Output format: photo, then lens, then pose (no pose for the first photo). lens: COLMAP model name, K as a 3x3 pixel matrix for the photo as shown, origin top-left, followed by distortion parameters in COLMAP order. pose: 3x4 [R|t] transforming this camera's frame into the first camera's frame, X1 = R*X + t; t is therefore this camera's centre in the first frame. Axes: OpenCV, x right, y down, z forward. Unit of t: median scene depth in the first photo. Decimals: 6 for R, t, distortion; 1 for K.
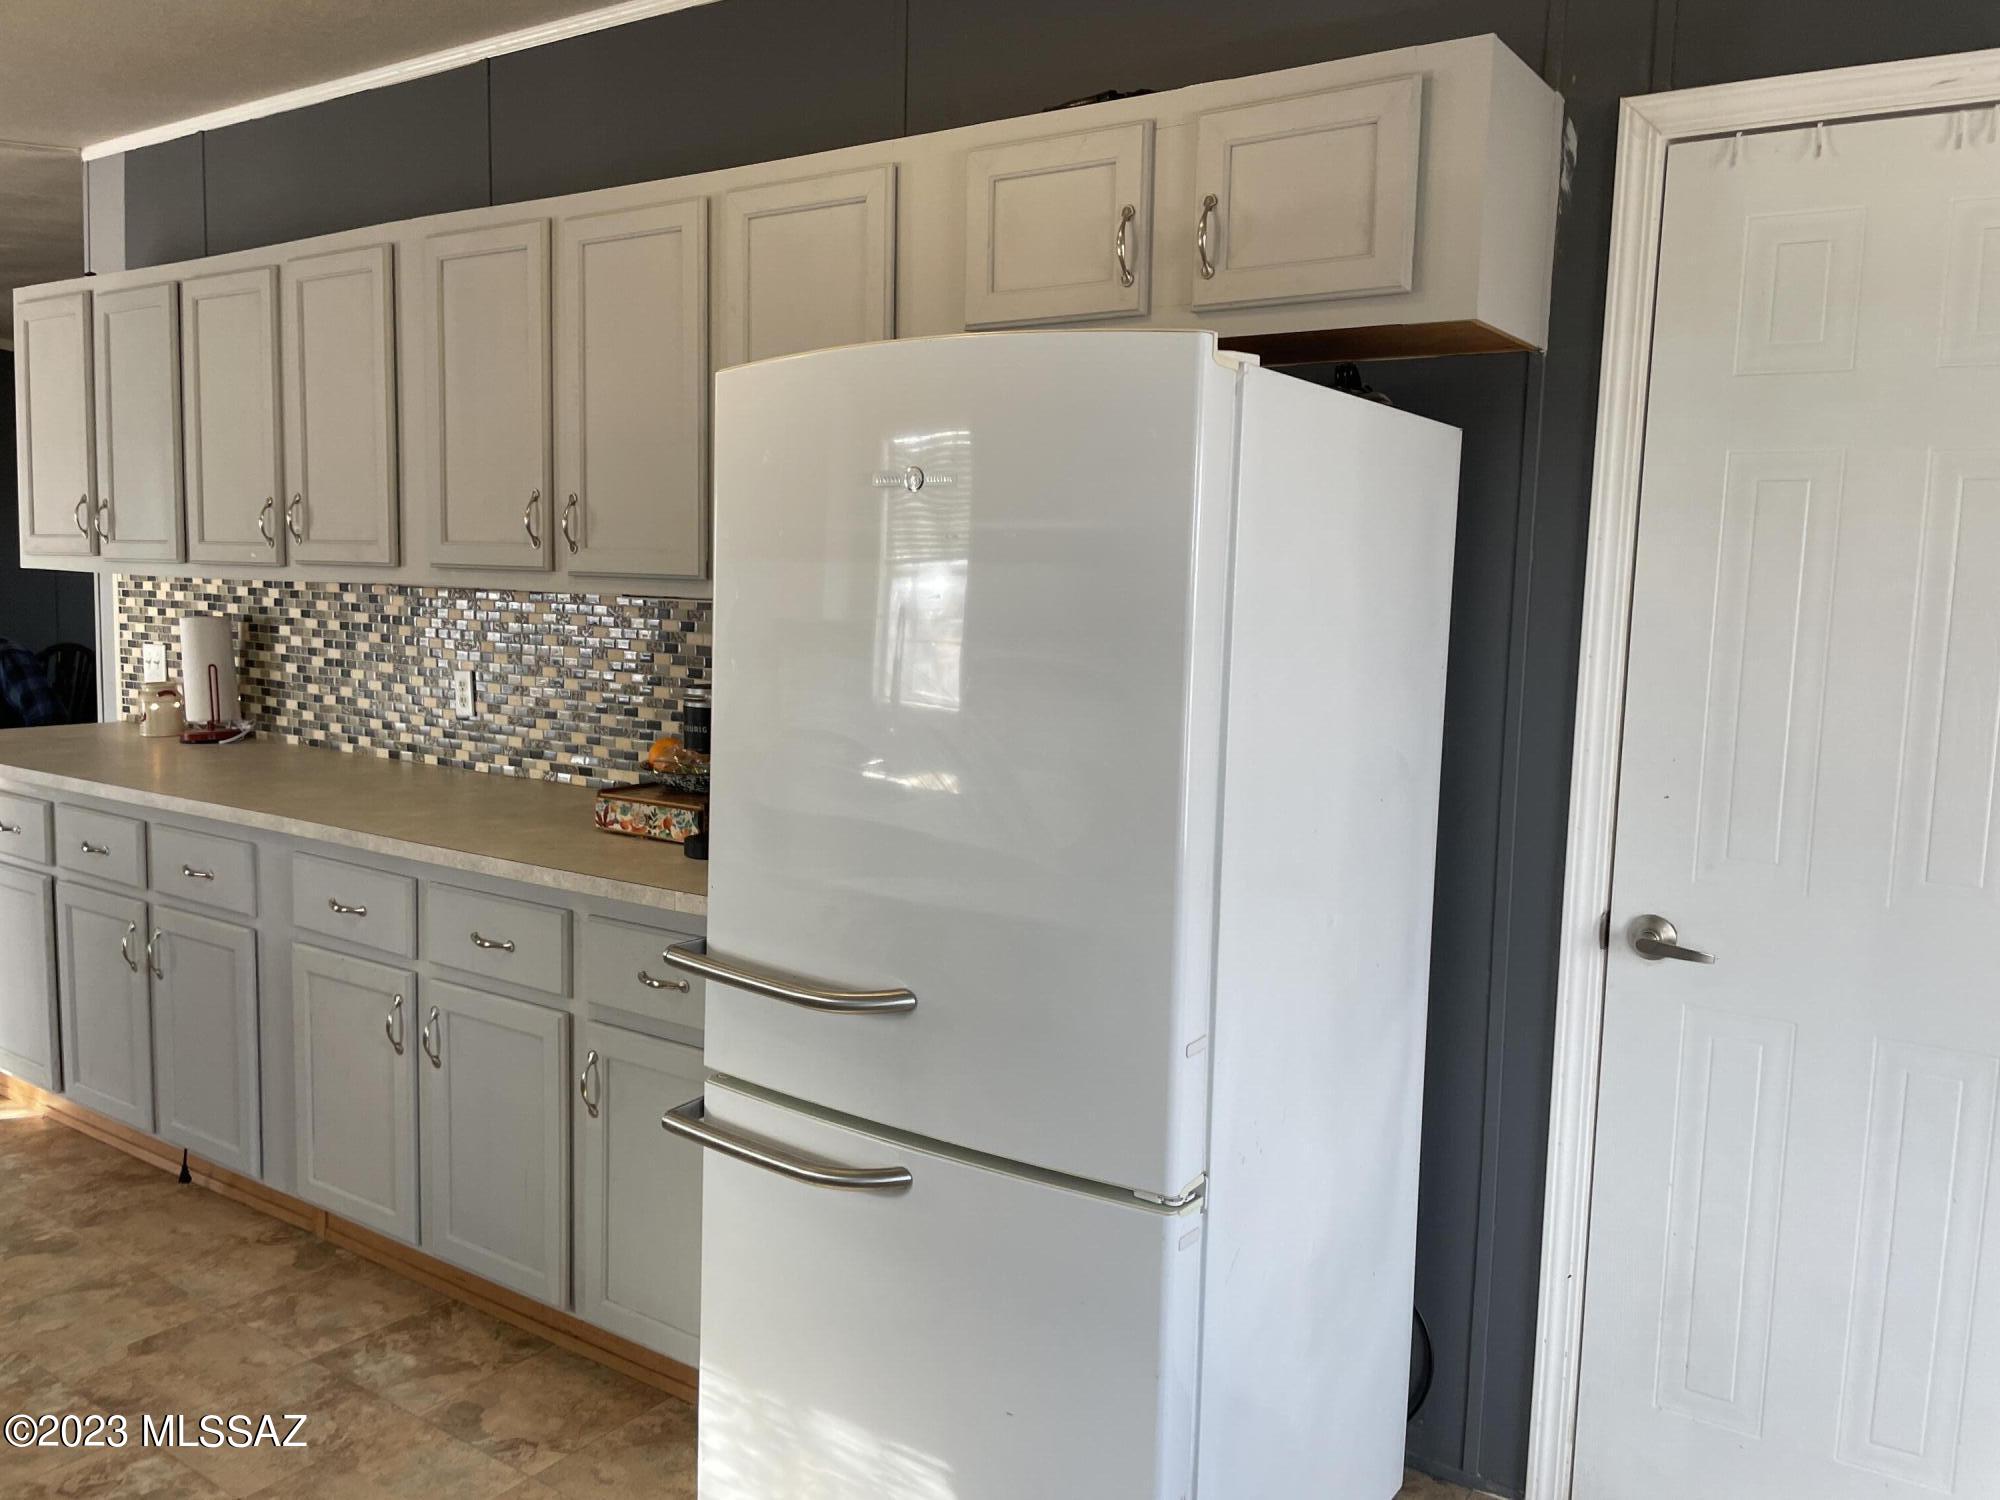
lens RADIAL K [[1525.0, 0, 1016.3], [0, 1525.0, 733.6], [0, 0, 1]] dist [0.081824, -0.115395]
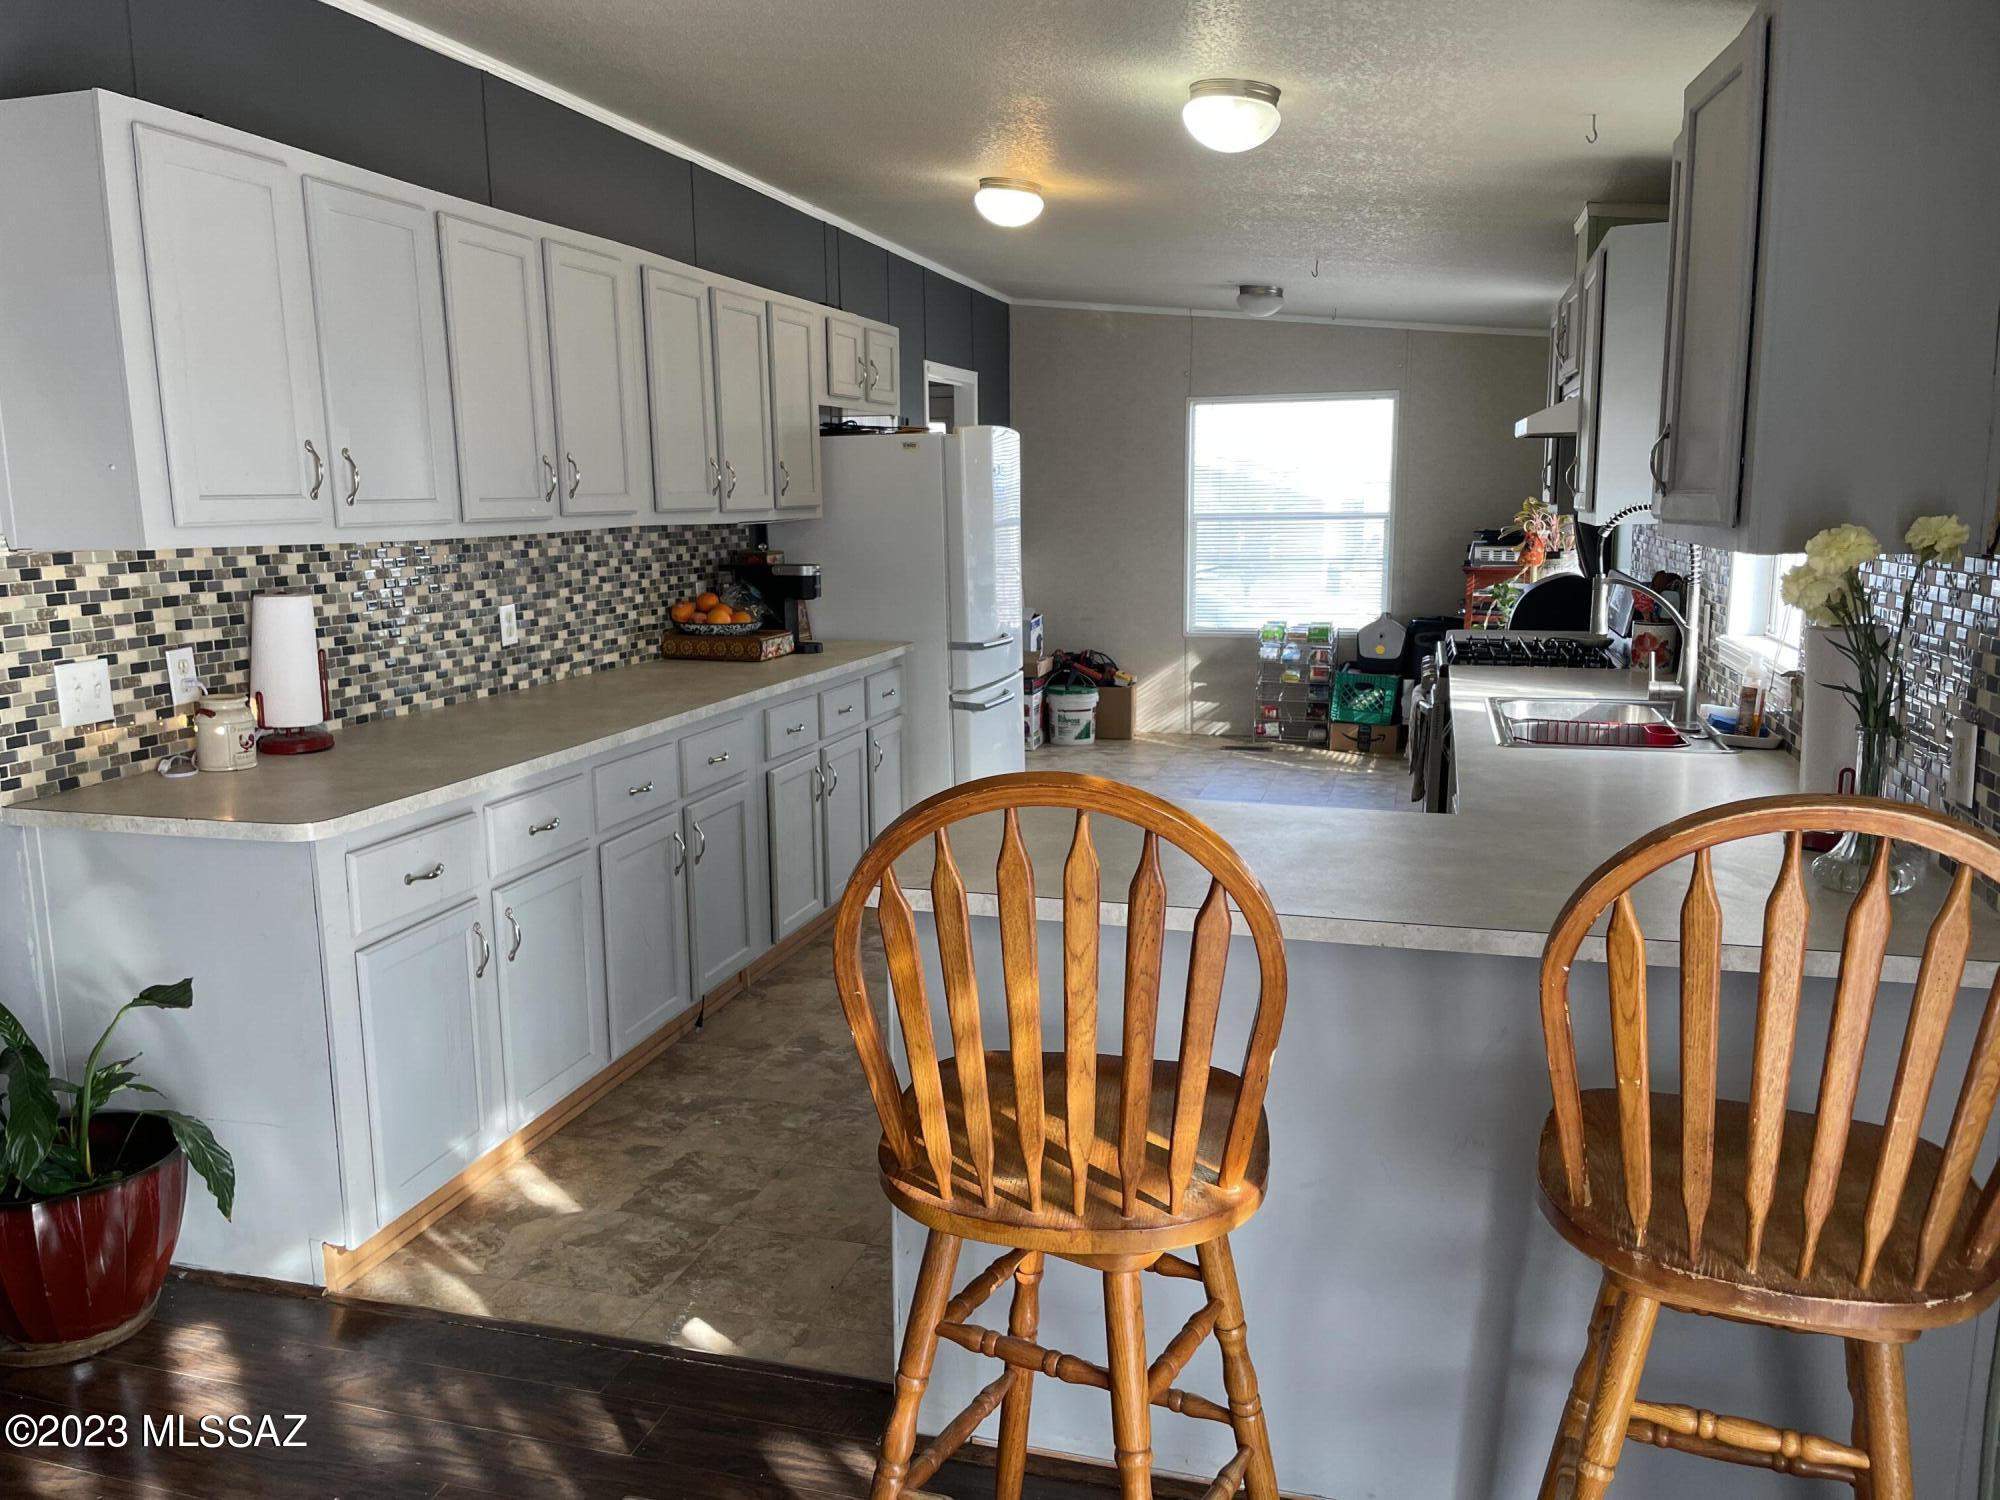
lens RADIAL K [[1525.0, 0, 995.7], [0, 1525.0, 757.6], [0, 0, 1]] dist [0.081824, -0.115395]
pose [[-0.322373, -0.185276, 0.928304, -1.484864], [0.100021, 0.968502, 0.228033, -0.147793], [-0.941314, 0.166361, -0.293688, 0.962262]]
